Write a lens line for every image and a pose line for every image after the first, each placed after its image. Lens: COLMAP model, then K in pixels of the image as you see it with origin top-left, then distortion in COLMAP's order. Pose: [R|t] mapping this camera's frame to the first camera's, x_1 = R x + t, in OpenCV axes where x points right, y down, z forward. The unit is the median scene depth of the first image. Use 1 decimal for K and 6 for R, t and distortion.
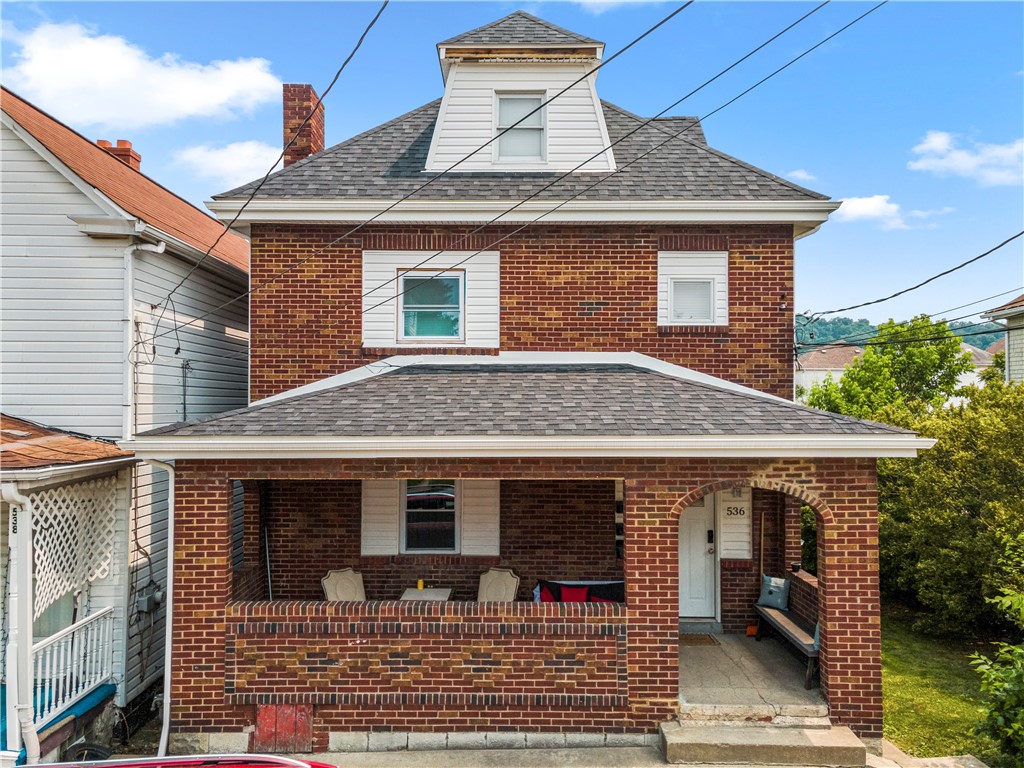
lens RADIAL K [[733.8, 0, 512.1], [0, 733.8, 384.5], [0, 0, 1]] dist [0.010131, 0.004535]
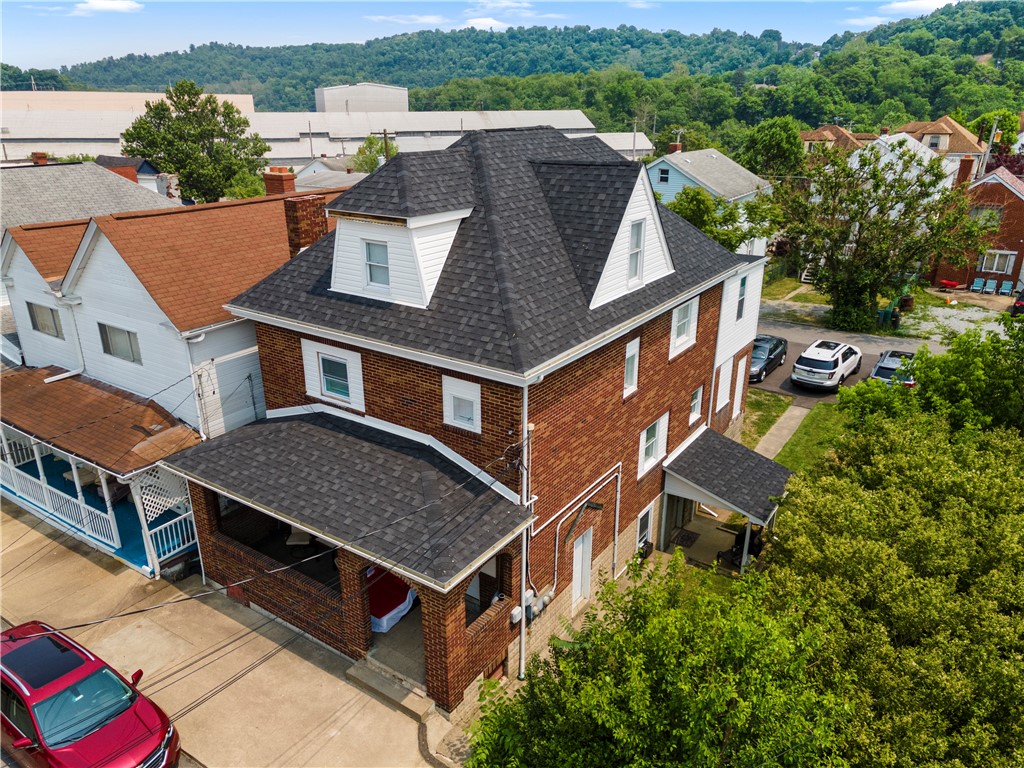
lens RADIAL K [[733.8, 0, 513.6], [0, 733.8, 384.3], [0, 0, 1]] dist [0.010131, 0.004535]
pose [[0.827410, 0.200848, -0.524455, 1.058860], [0.014933, 0.925663, 0.378055, -0.696789], [0.561400, -0.320638, 0.762904, -0.002549]]
